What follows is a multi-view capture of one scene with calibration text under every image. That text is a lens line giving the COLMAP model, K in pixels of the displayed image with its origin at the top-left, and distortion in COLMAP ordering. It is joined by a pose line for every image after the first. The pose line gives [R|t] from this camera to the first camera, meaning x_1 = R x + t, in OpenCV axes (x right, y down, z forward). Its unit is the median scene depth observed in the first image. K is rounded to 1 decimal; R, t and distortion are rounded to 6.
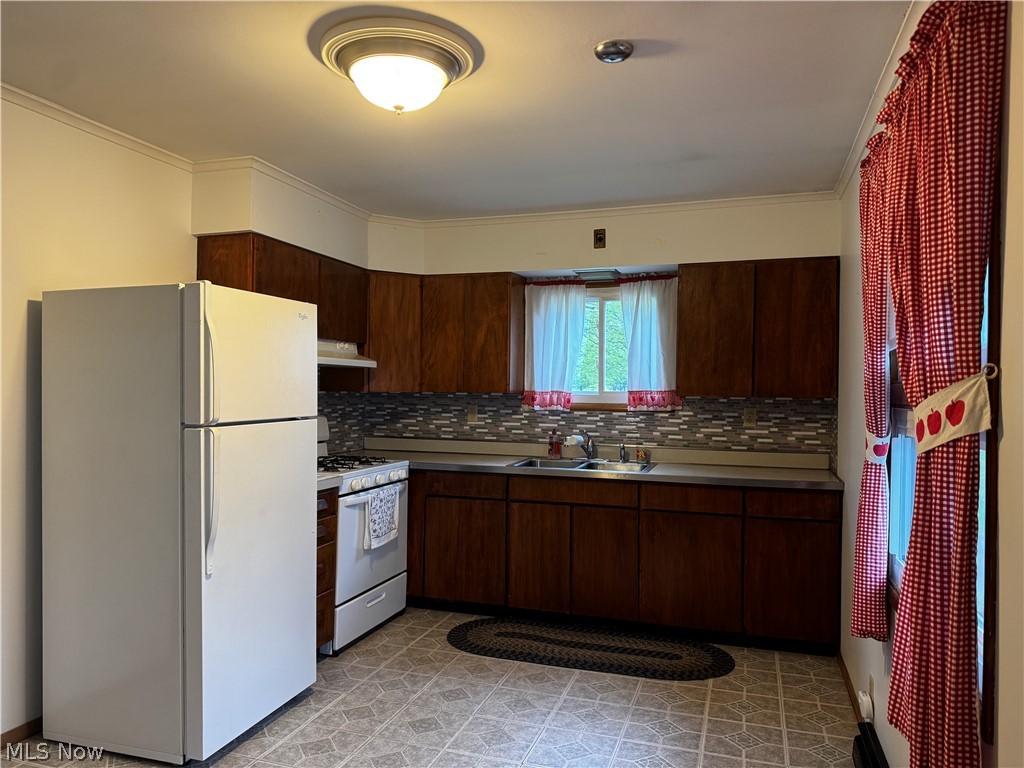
lens RADIAL K [[710.6, 0, 522.4], [0, 710.6, 378.8], [0, 0, 1]] dist [0.058819, -0.051298]
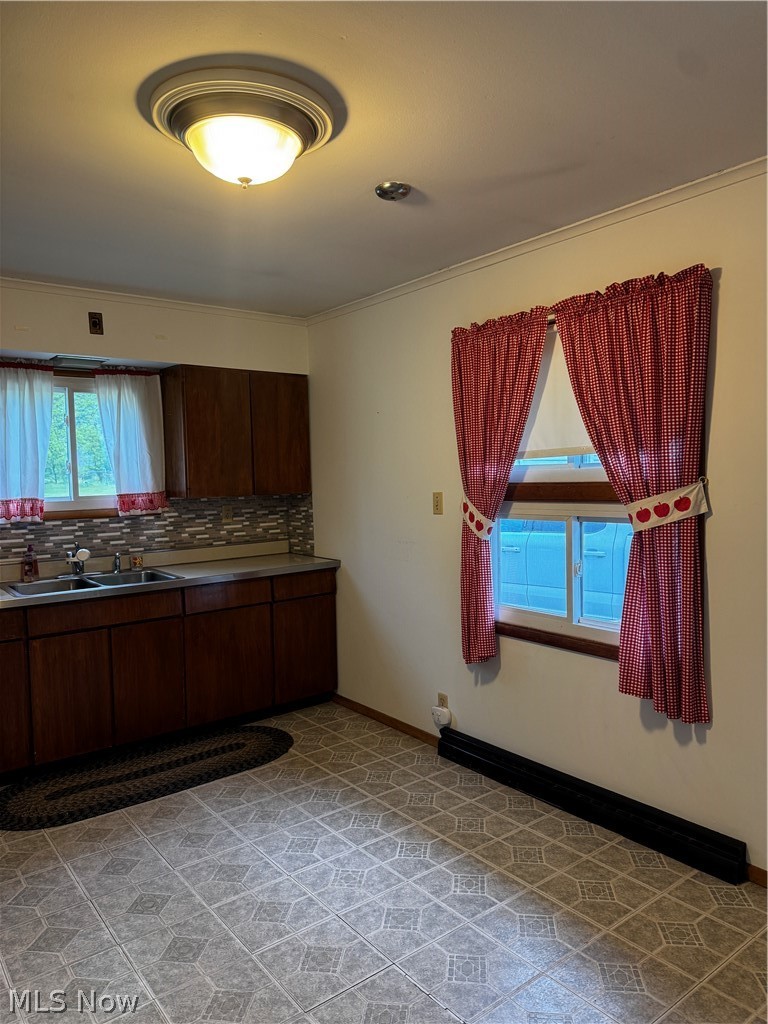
lens RADIAL K [[710.6, 0, 366.6], [0, 710.6, 508.1], [0, 0, 1]] dist [0.058819, -0.051298]
pose [[0.582976, -0.064599, 0.809917, -0.450655], [0.014844, 0.997515, 0.068877, -0.026781], [-0.812354, -0.028131, 0.582486, 0.217098]]
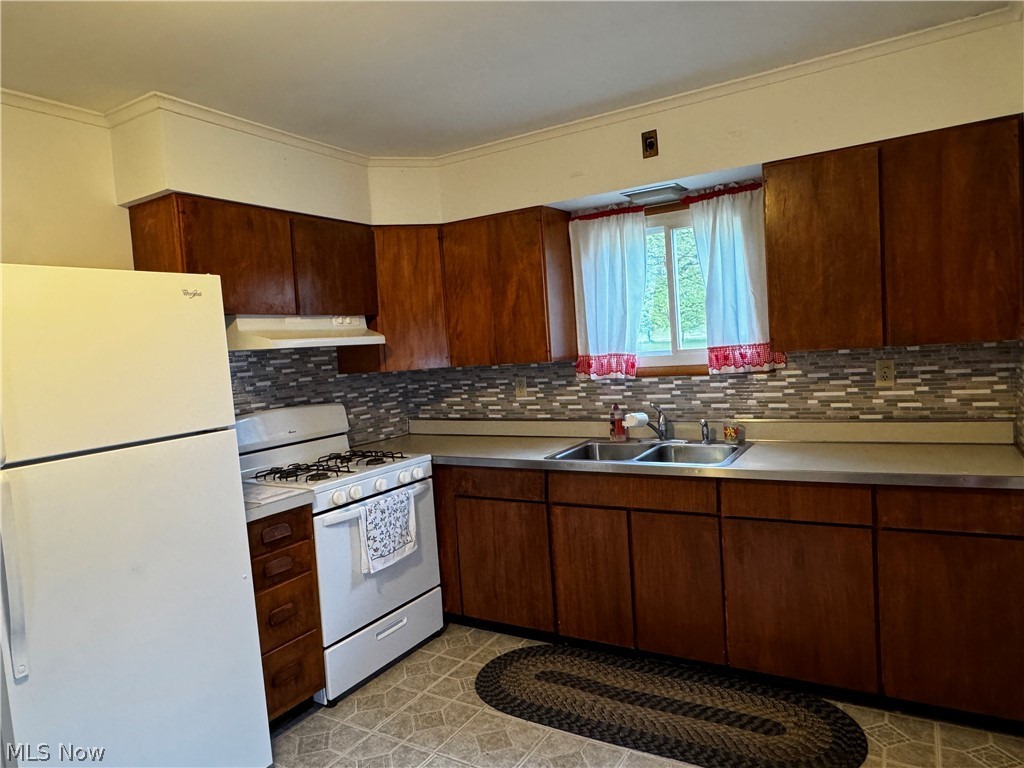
lens RADIAL K [[657.7, 0, 520.7], [0, 657.7, 376.8], [0, 0, 1]] dist [-0.040024, 0.034611]
pose [[0.970963, -0.065471, -0.230097, 0.124494], [0.081725, 0.994735, 0.061826, -0.012040], [0.224838, -0.078836, 0.971202, 0.314064]]
